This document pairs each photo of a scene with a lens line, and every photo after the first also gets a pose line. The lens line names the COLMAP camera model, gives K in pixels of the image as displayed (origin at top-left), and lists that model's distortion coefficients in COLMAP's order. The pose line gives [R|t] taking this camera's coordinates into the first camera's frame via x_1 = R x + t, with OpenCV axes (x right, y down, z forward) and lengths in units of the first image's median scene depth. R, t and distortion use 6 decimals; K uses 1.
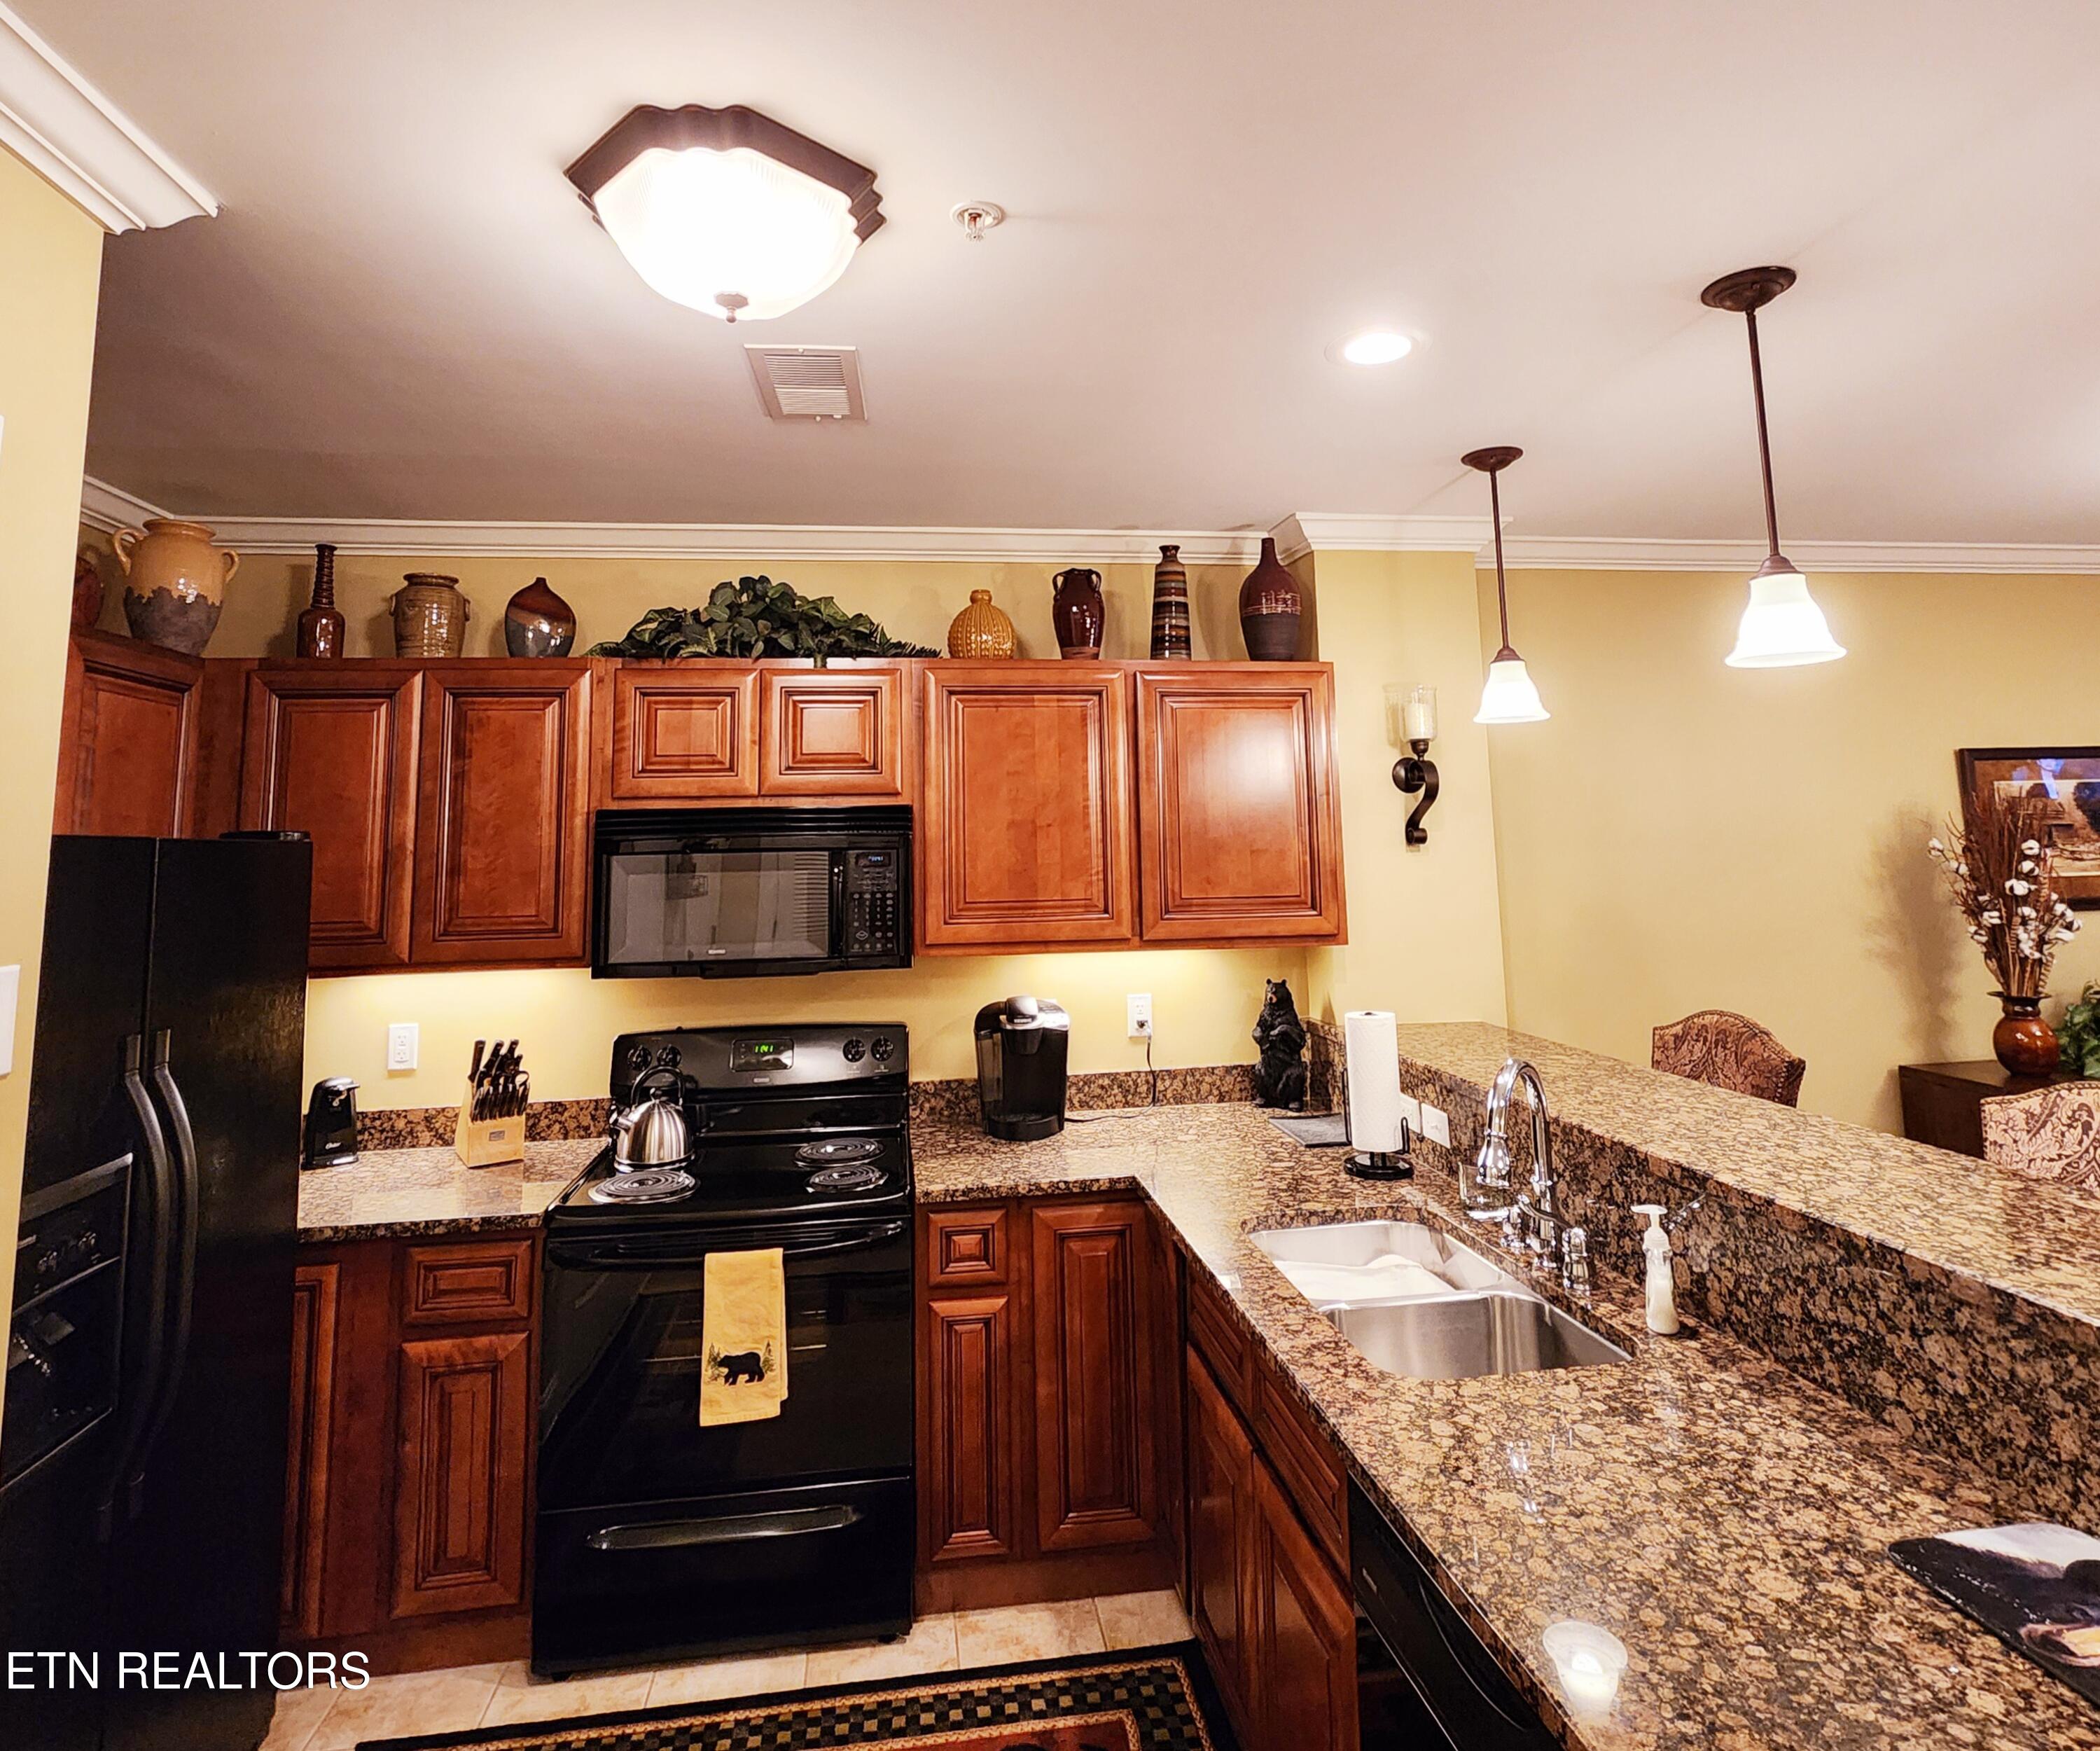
lens RADIAL K [[1172.2, 0, 1053.3], [0, 1172.2, 700.7], [0, 0, 1]] dist [0.000886, -0.000662]
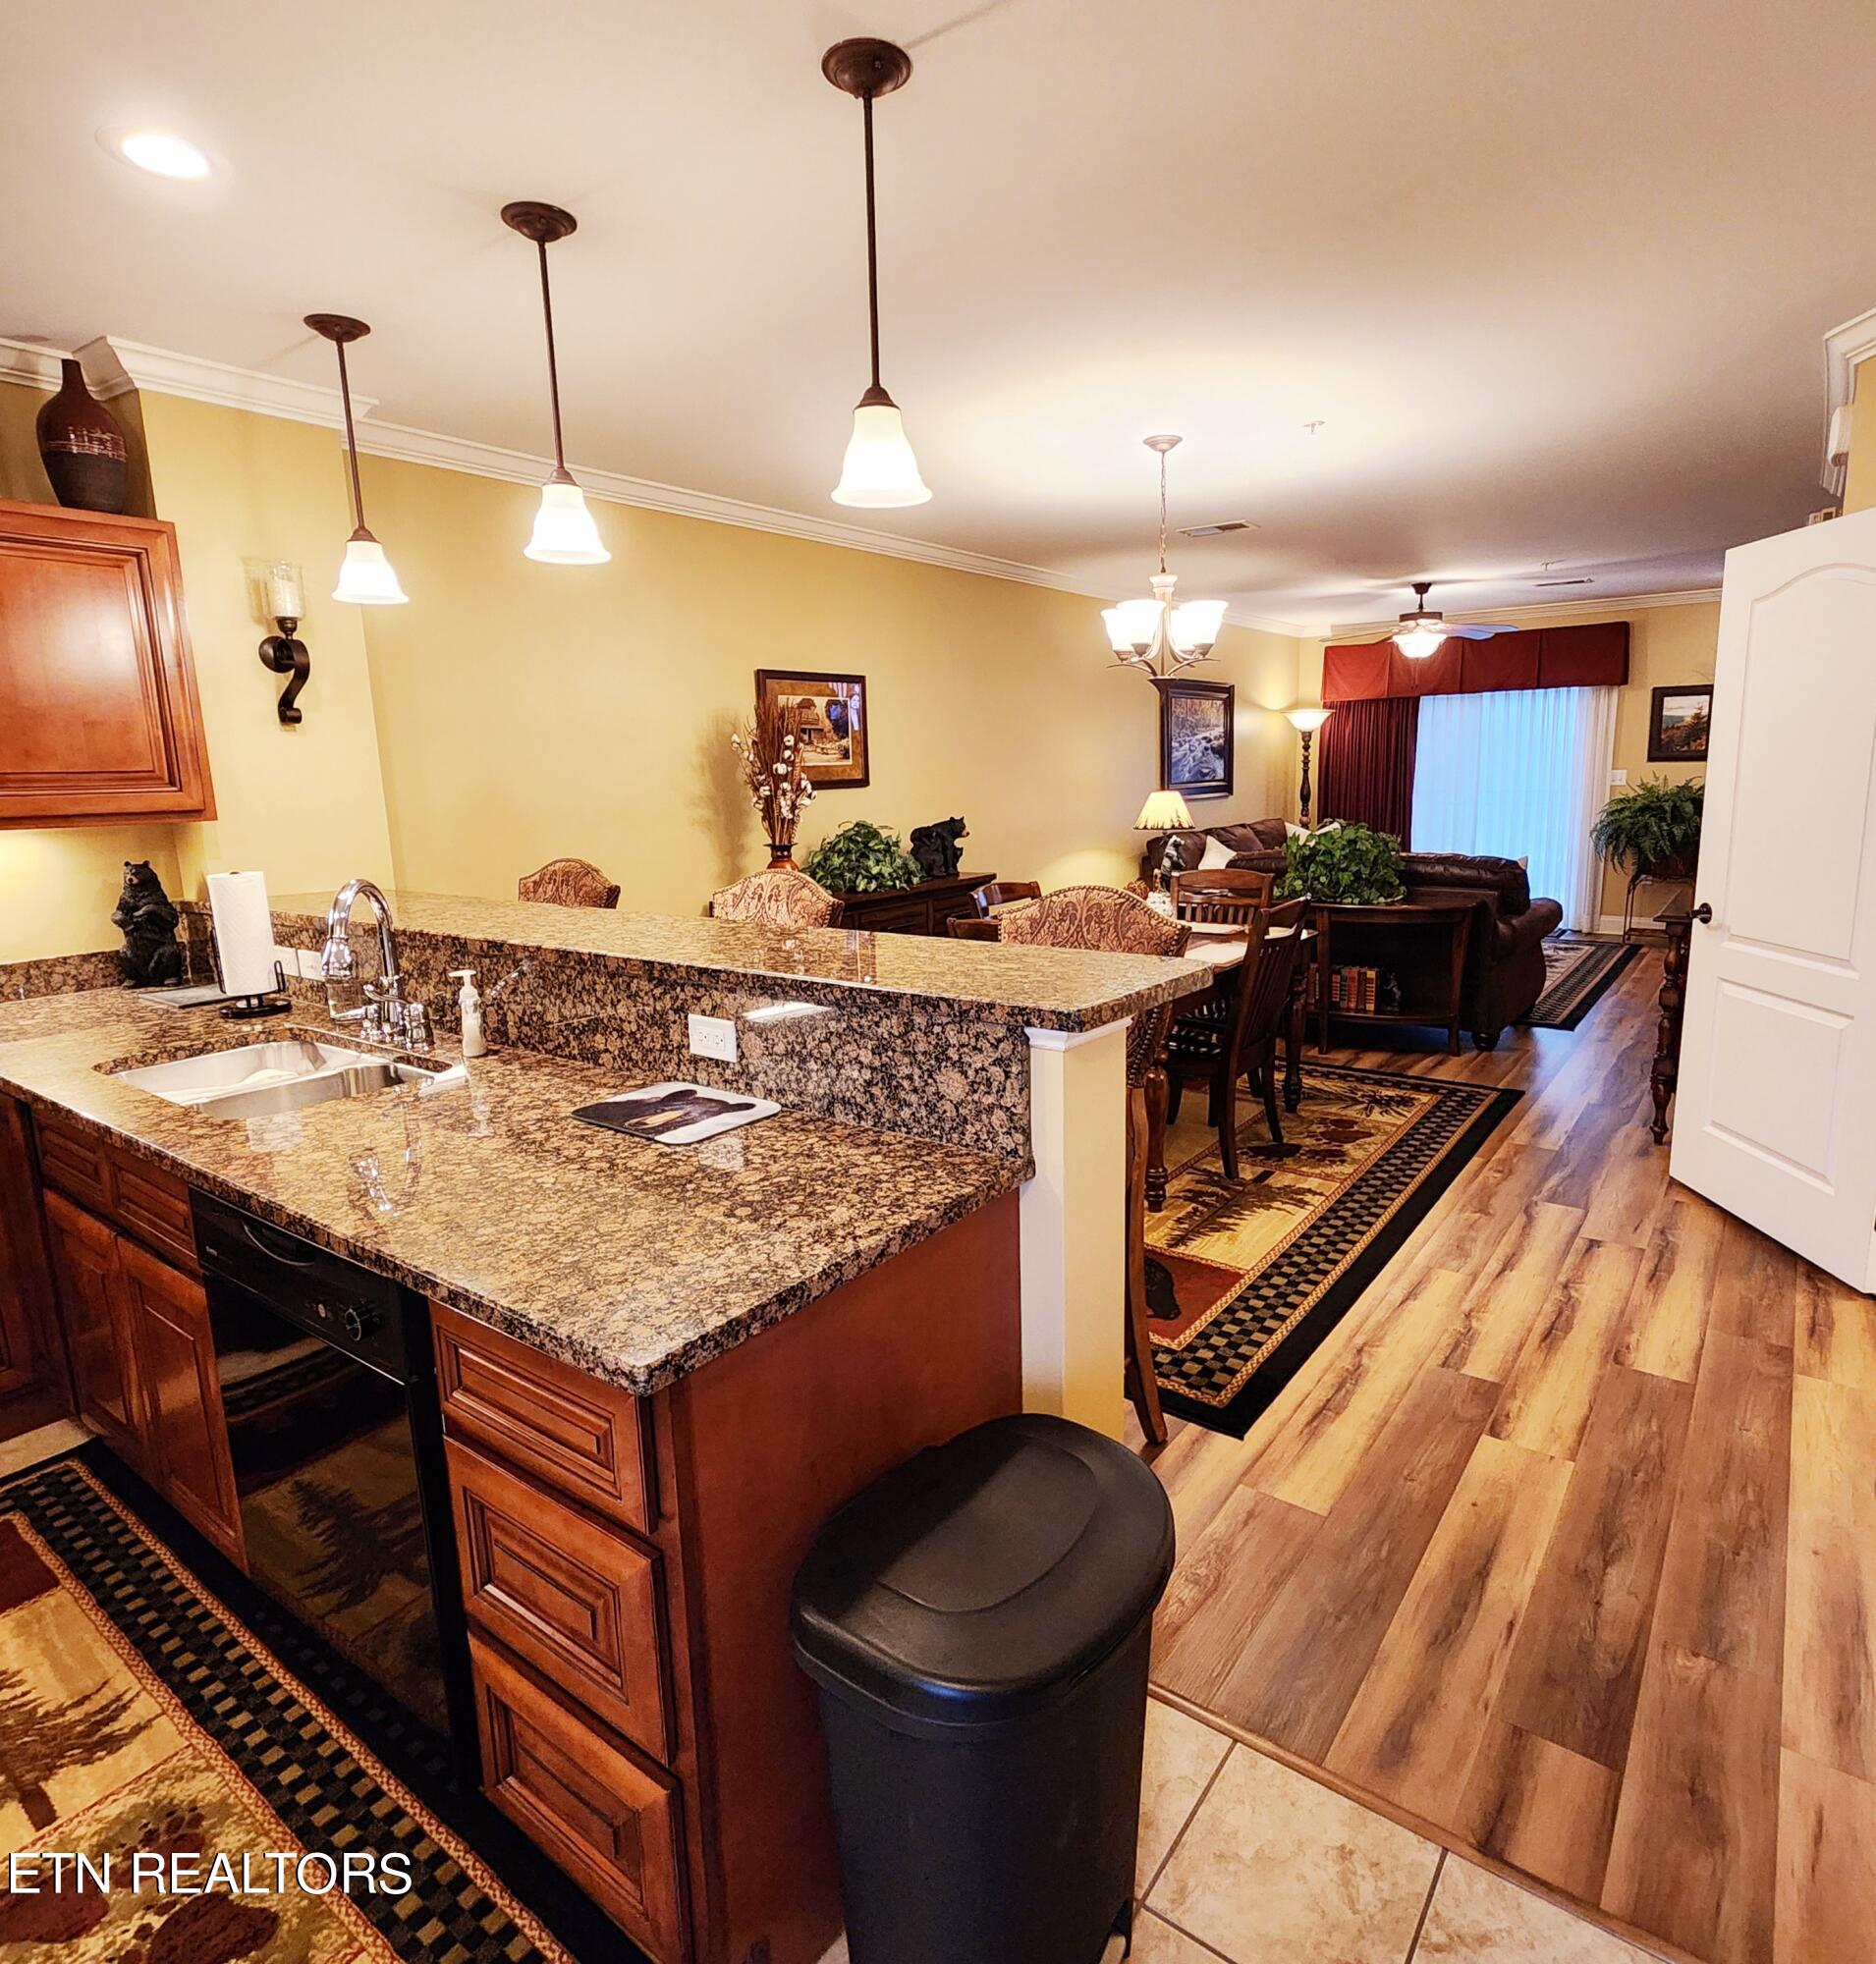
lens RADIAL K [[1121.8, 0, 1015.9], [0, 1121.8, 967.8], [0, 0, 1]] dist [-0.009016, 0.001669]
pose [[0.684856, -0.124639, 0.717939, 0.018057], [-0.085466, 0.964723, 0.249010, 0.038775], [-0.723649, -0.231895, 0.650044, -0.187928]]
